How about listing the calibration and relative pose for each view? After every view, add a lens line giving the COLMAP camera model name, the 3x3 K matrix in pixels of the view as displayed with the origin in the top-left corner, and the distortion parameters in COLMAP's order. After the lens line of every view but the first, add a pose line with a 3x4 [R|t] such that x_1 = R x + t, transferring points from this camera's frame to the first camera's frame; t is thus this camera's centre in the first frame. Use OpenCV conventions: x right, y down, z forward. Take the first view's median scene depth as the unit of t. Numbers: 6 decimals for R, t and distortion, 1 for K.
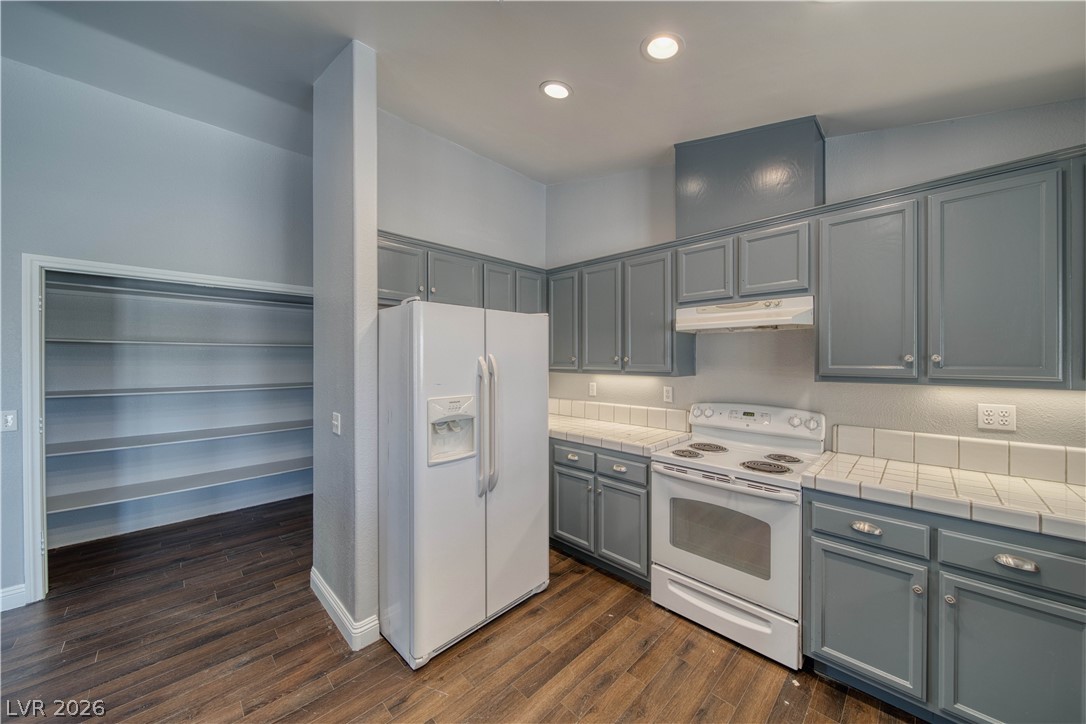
lens RADIAL K [[378.9, 0, 543.7], [0, 378.9, 359.7], [0, 0, 1]] dist [-0.002373, -0.000991]
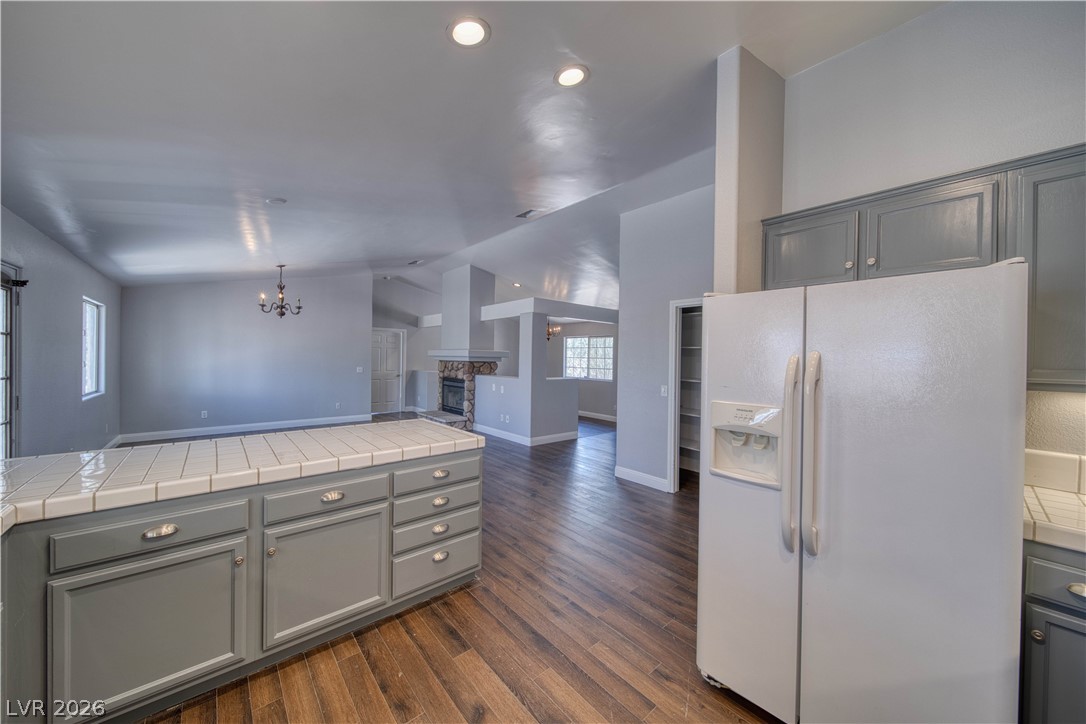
lens RADIAL K [[378.9, 0, 543.8], [0, 378.9, 360.9], [0, 0, 1]] dist [-0.002373, -0.000991]
pose [[-0.070945, 0.007694, -0.997451, 0.557660], [-0.015306, 0.999844, 0.008801, 0.003790], [0.997363, 0.015891, -0.070816, 0.562373]]
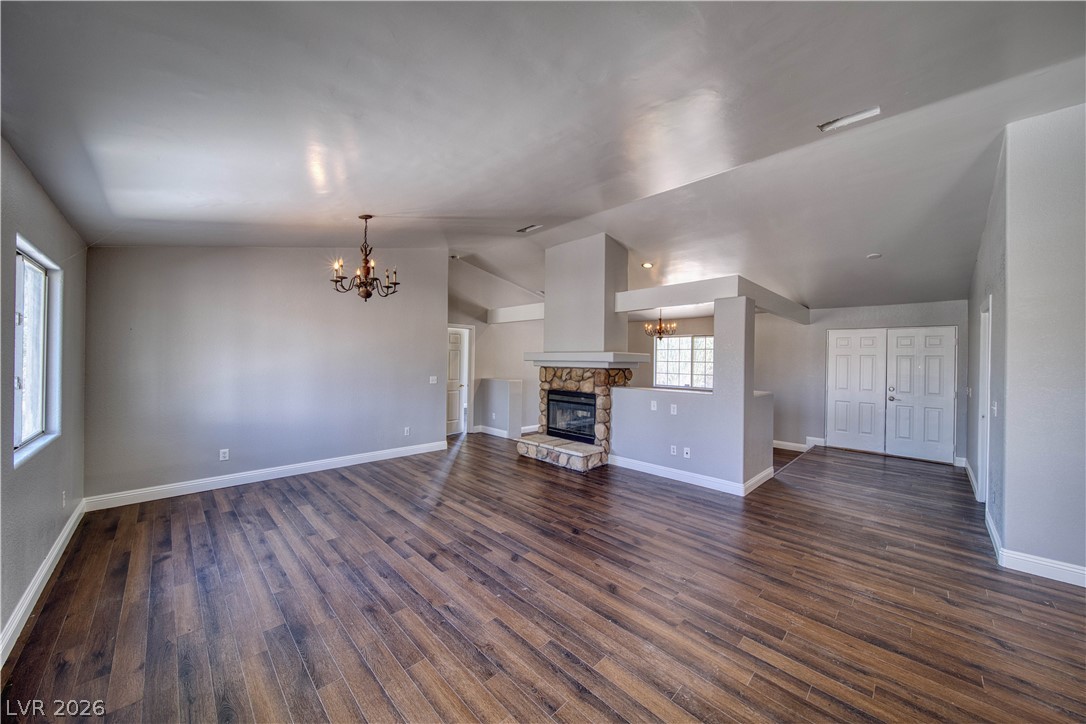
lens RADIAL K [[378.9, 0, 543.3], [0, 378.9, 360.4], [0, 0, 1]] dist [-0.002373, -0.000991]
pose [[-0.005927, 0.002300, -0.999980, -0.404063], [-0.013624, 0.999904, 0.002381, -0.004438], [0.999890, 0.013638, -0.005895, -0.798709]]
